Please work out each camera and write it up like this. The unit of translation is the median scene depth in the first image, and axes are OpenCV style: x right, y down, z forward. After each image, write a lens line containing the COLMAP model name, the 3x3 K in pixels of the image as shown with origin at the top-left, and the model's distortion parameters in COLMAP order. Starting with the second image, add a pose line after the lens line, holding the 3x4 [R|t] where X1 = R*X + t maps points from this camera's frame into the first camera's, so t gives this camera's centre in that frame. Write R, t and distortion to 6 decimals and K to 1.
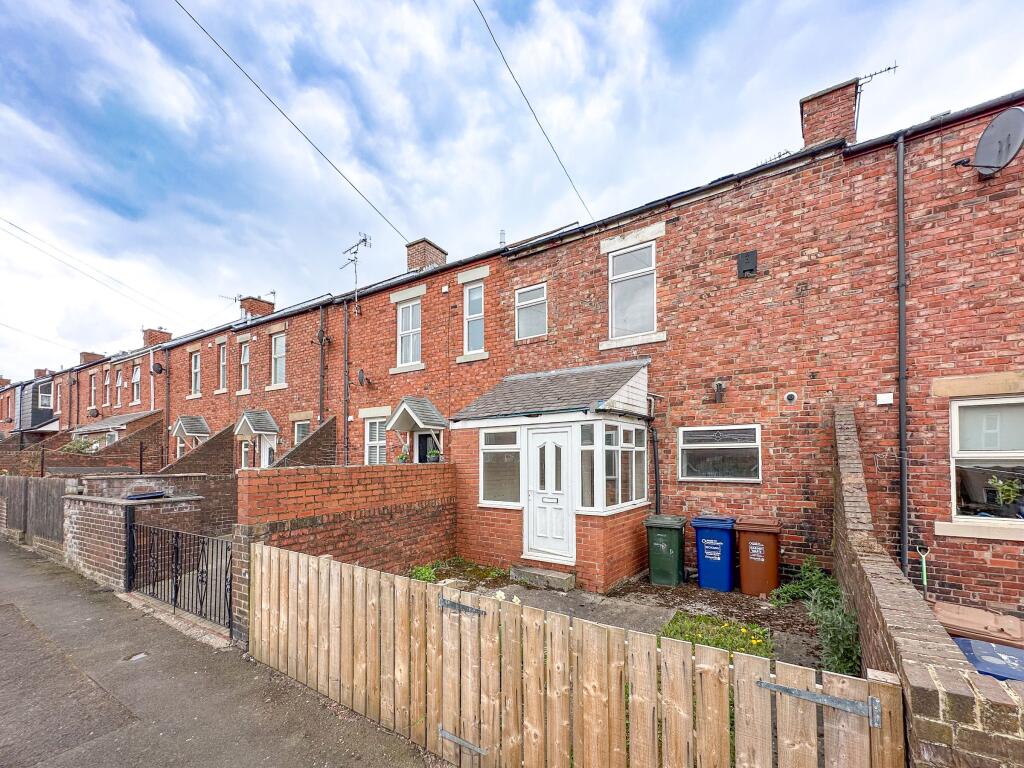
lens RADIAL K [[437.4, 0, 511.5], [0, 437.4, 392.0], [0, 0, 1]] dist [-0.000047, 0.000020]
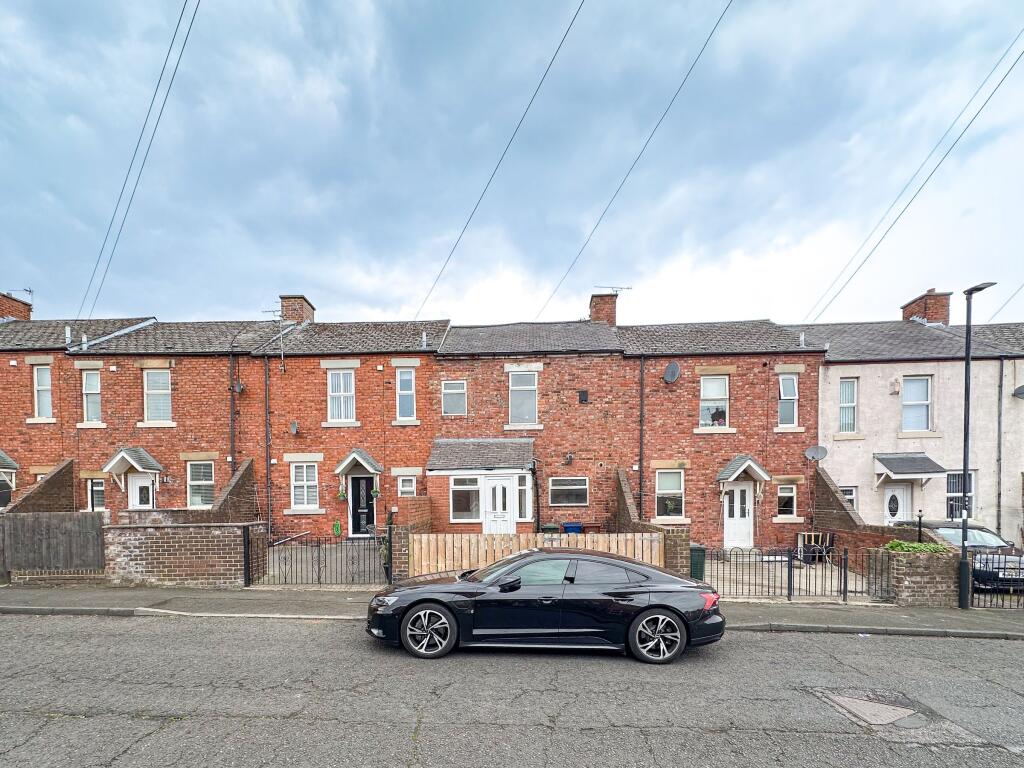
lens RADIAL K [[437.4, 0, 511.5], [0, 437.4, 392.0], [0, 0, 1]] dist [-0.000047, 0.000020]
pose [[0.863731, 0.116661, 0.490265, -0.686671], [-0.068938, 0.991043, -0.114370, -0.054103], [-0.499216, 0.064987, 0.864037, -0.541756]]
